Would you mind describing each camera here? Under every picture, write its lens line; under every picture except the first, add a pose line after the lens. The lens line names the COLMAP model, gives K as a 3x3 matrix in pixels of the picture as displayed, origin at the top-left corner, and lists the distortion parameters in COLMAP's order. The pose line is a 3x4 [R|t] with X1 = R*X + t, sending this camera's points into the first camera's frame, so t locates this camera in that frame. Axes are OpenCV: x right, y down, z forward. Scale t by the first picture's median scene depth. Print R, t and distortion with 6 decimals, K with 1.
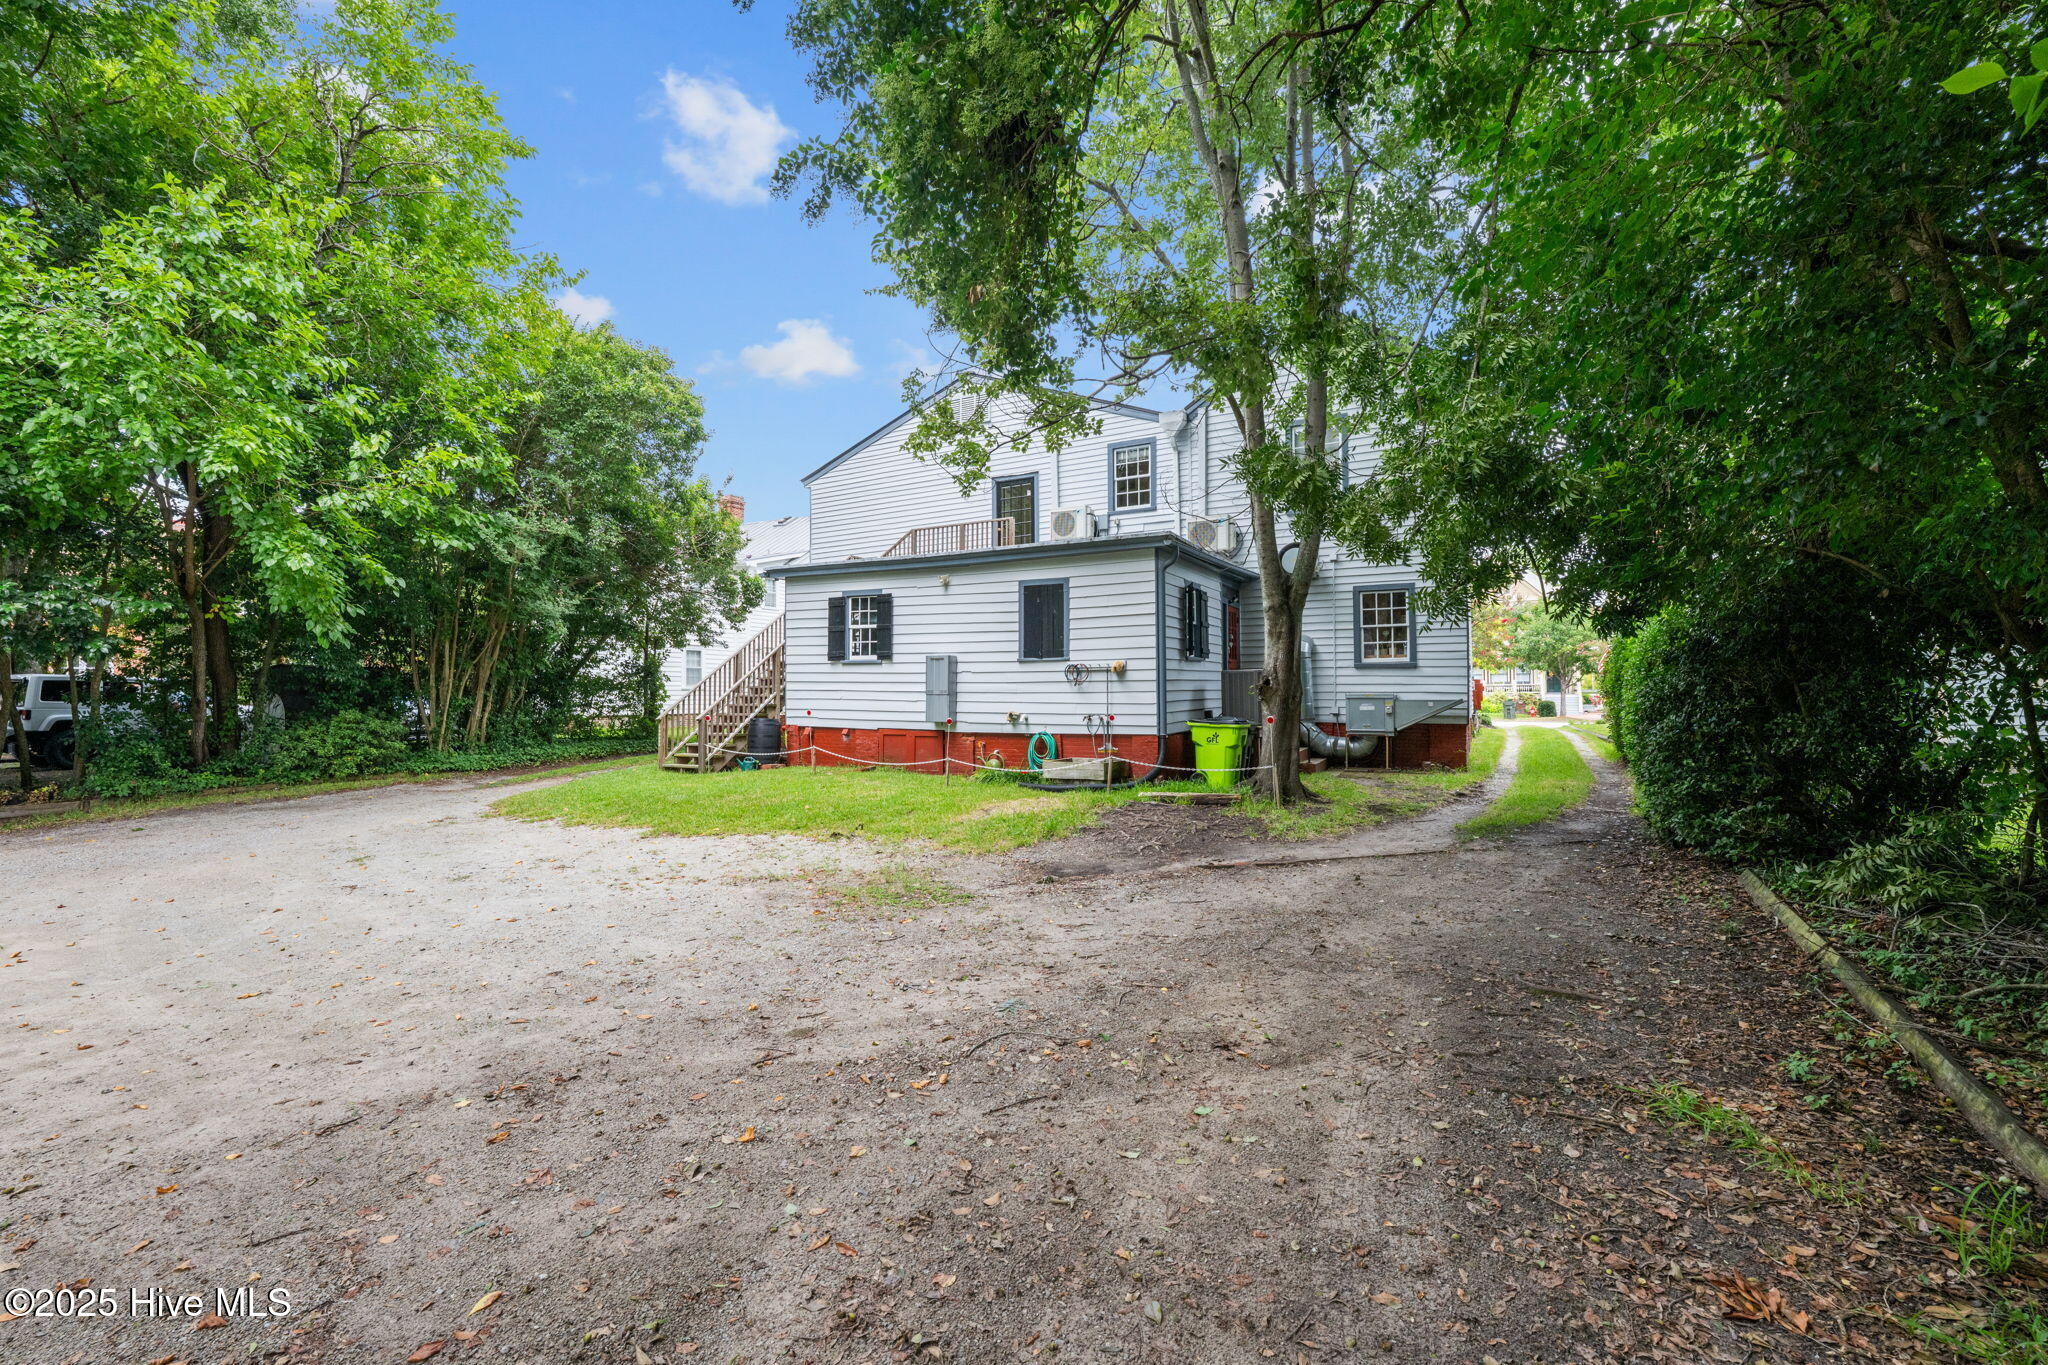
lens RADIAL K [[851.1, 0, 998.9], [0, 851.1, 670.2], [0, 0, 1]] dist [-0.001981, -0.000377]
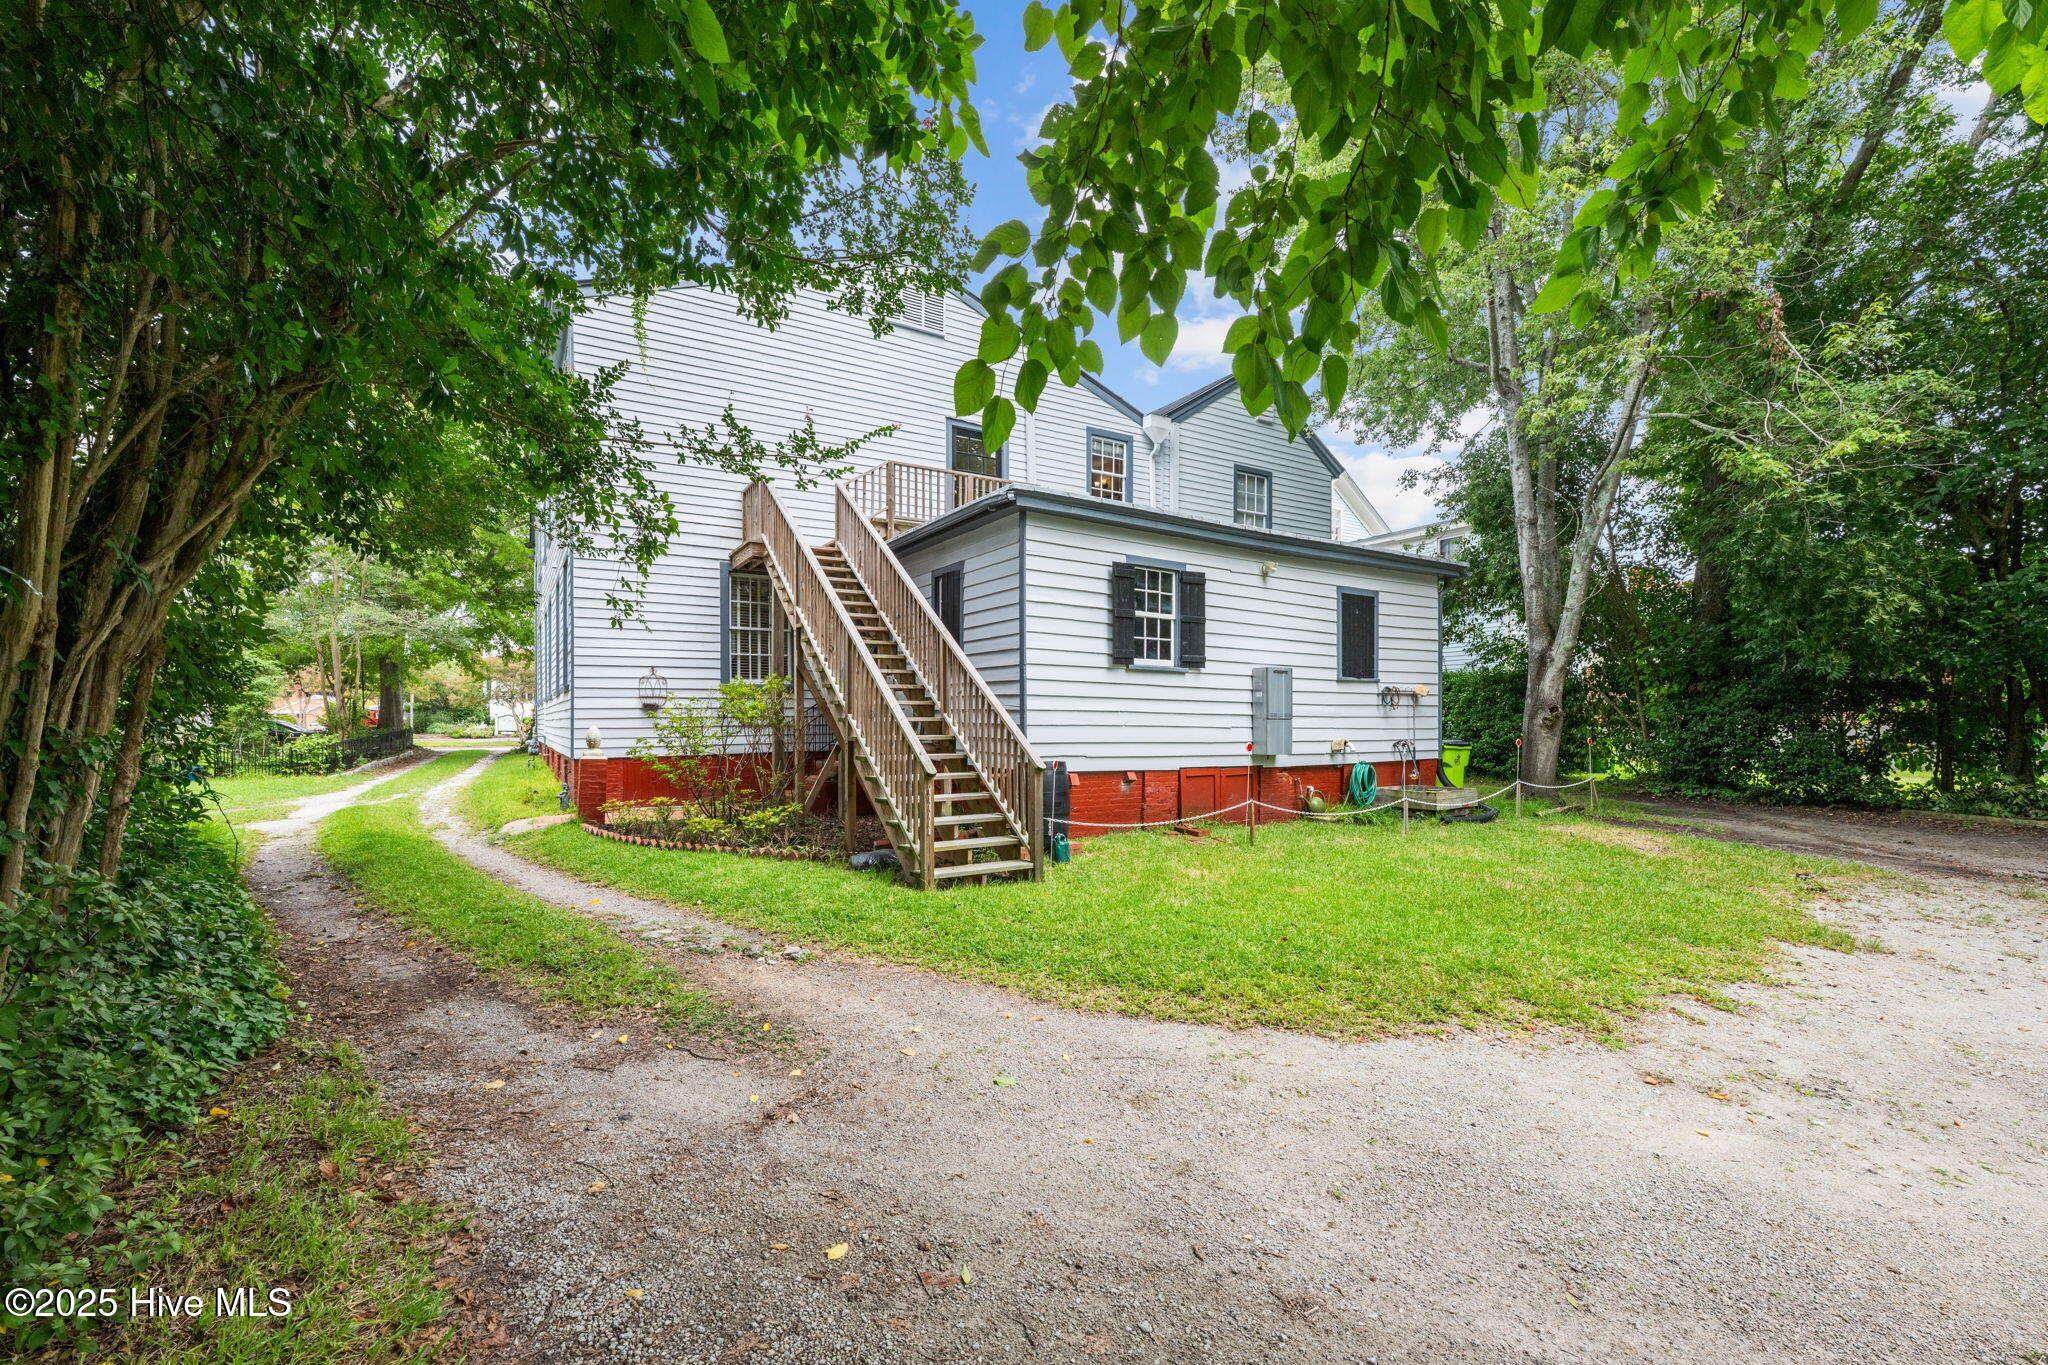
lens RADIAL K [[851.1, 0, 1001.5], [0, 851.1, 702.6], [0, 0, 1]] dist [-0.001981, -0.000377]
pose [[0.501231, 0.017849, 0.865129, -0.832499], [-0.028569, 0.999584, -0.004071, 0.023523], [-0.864842, -0.022675, 0.501532, 0.815851]]
